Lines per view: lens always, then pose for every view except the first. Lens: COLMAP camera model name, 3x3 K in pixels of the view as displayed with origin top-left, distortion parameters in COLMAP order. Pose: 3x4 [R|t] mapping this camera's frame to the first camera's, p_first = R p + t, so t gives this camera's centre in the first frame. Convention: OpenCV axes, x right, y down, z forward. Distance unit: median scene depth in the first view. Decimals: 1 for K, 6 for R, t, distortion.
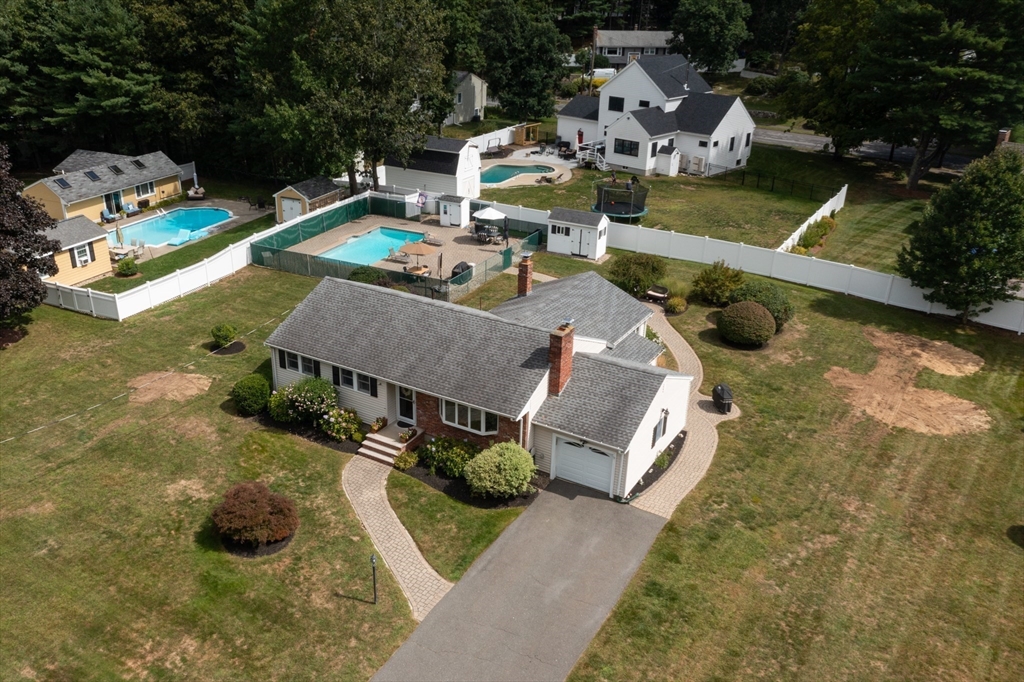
lens RADIAL K [[864.7, 0, 464.5], [0, 864.7, 345.6], [0, 0, 1]] dist [0.022612, 0.006985]
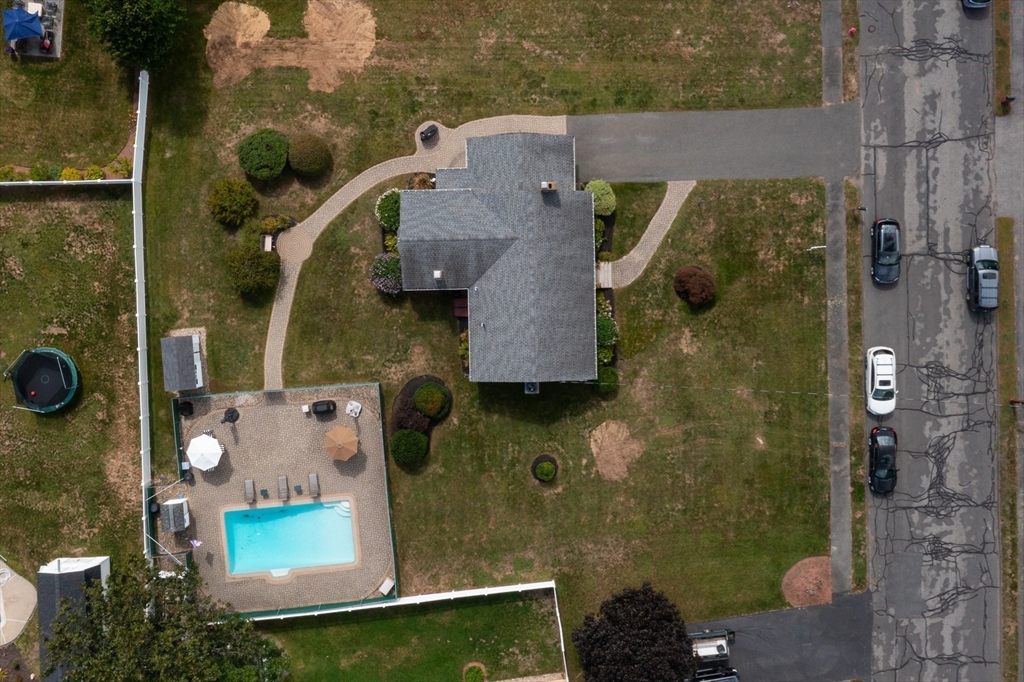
lens RADIAL K [[811.8, 0, 512.0], [0, 811.8, 341.0], [0, 0, 1]] dist [0.028042, -0.001216]
pose [[-0.552651, -0.833285, -0.014601, -0.040058], [0.344708, -0.244498, 0.906310, -0.726742], [-0.758784, 0.495840, 0.422362, 0.263859]]
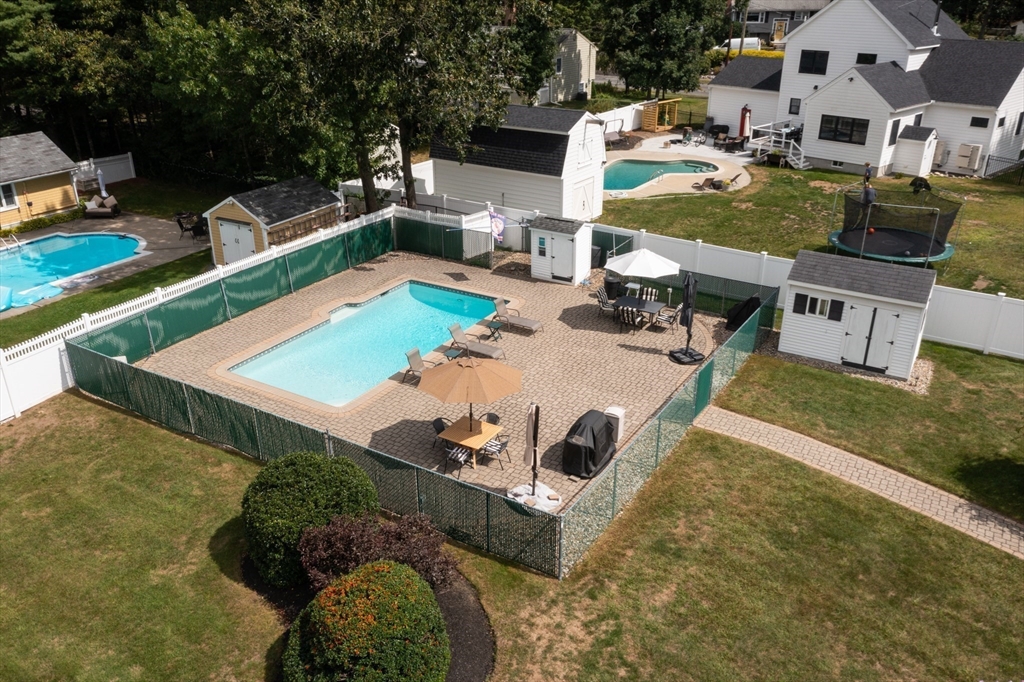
lens RADIAL K [[811.8, 0, 512.0], [0, 811.8, 341.0], [0, 0, 1]] dist [0.028042, -0.001216]
pose [[0.998883, 0.011167, -0.045923, -0.016512], [-0.010932, 0.999926, 0.005370, -0.100955], [0.045979, -0.004862, 0.998931, 0.515263]]
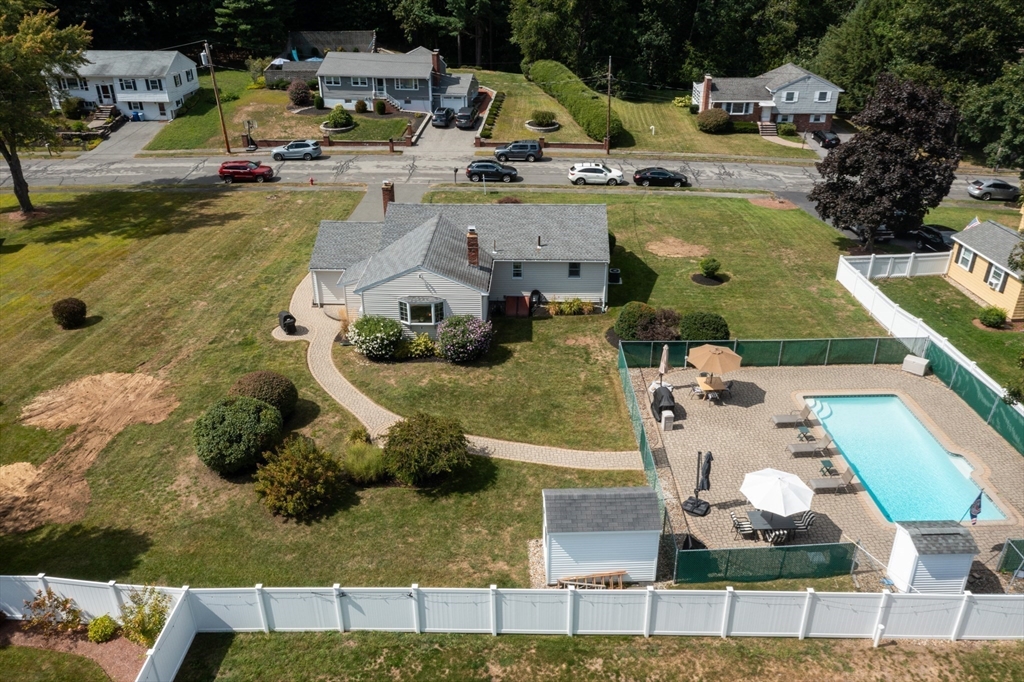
lens RADIAL K [[811.8, 0, 512.0], [0, 811.8, 341.0], [0, 0, 1]] dist [0.028042, -0.001216]
pose [[-0.865670, 0.227212, -0.446083, 0.301118], [-0.206089, 0.650316, 0.731175, -0.449578], [0.456227, 0.724889, -0.516133, 0.979387]]
